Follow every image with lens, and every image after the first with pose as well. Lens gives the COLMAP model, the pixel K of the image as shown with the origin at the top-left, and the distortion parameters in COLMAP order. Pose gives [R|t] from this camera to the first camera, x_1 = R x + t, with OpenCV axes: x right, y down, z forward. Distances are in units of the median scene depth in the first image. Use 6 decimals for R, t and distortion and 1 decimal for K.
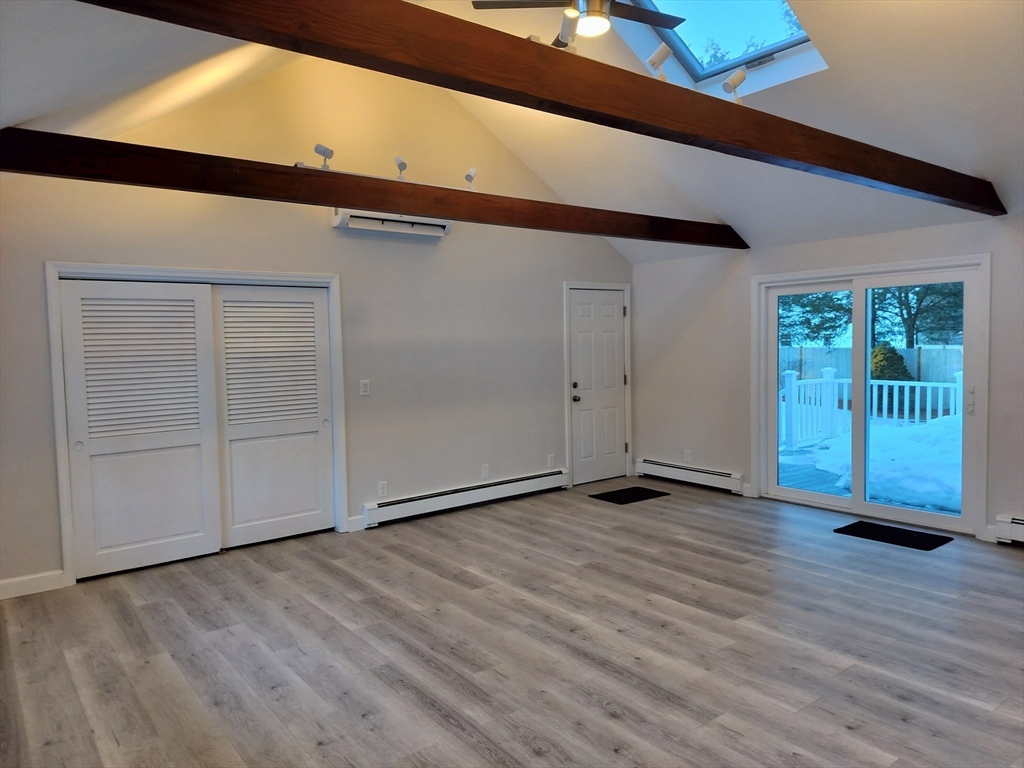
lens RADIAL K [[714.4, 0, 513.5], [0, 714.4, 383.6], [0, 0, 1]] dist [0.013657, -0.002225]
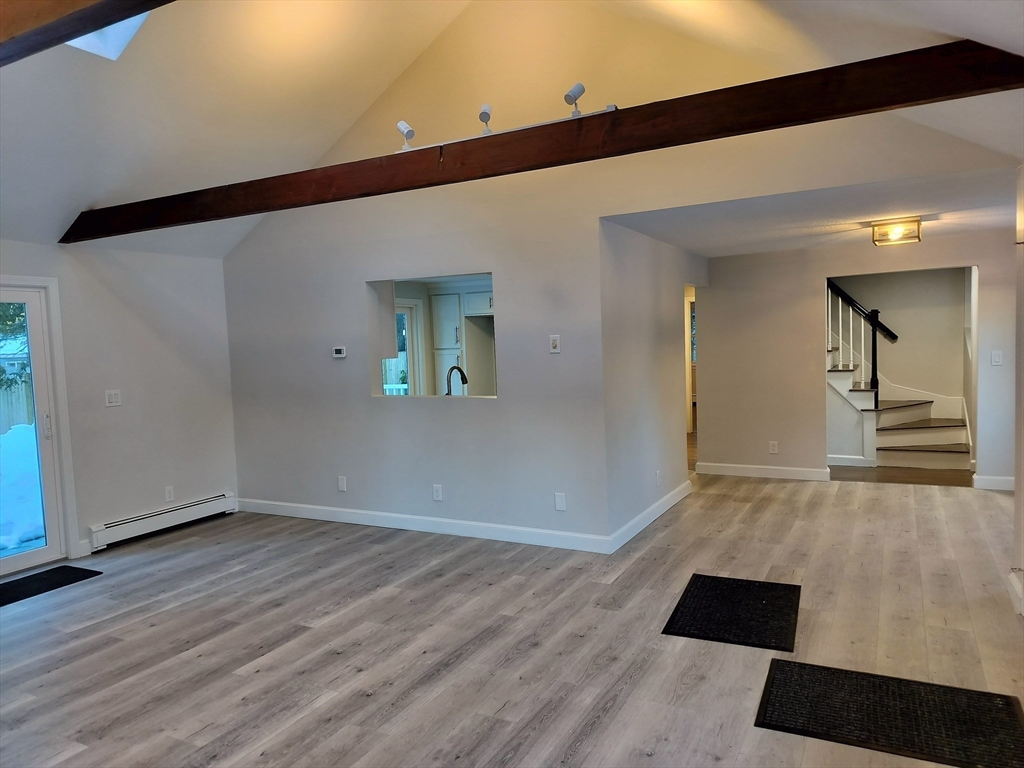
lens RADIAL K [[714.4, 0, 513.7], [0, 714.4, 385.1], [0, 0, 1]] dist [0.013657, -0.002225]
pose [[-0.415148, -0.022555, 0.909474, -0.731897], [0.100844, 0.992391, 0.070644, -0.048900], [-0.904148, 0.121042, -0.409714, 1.153388]]
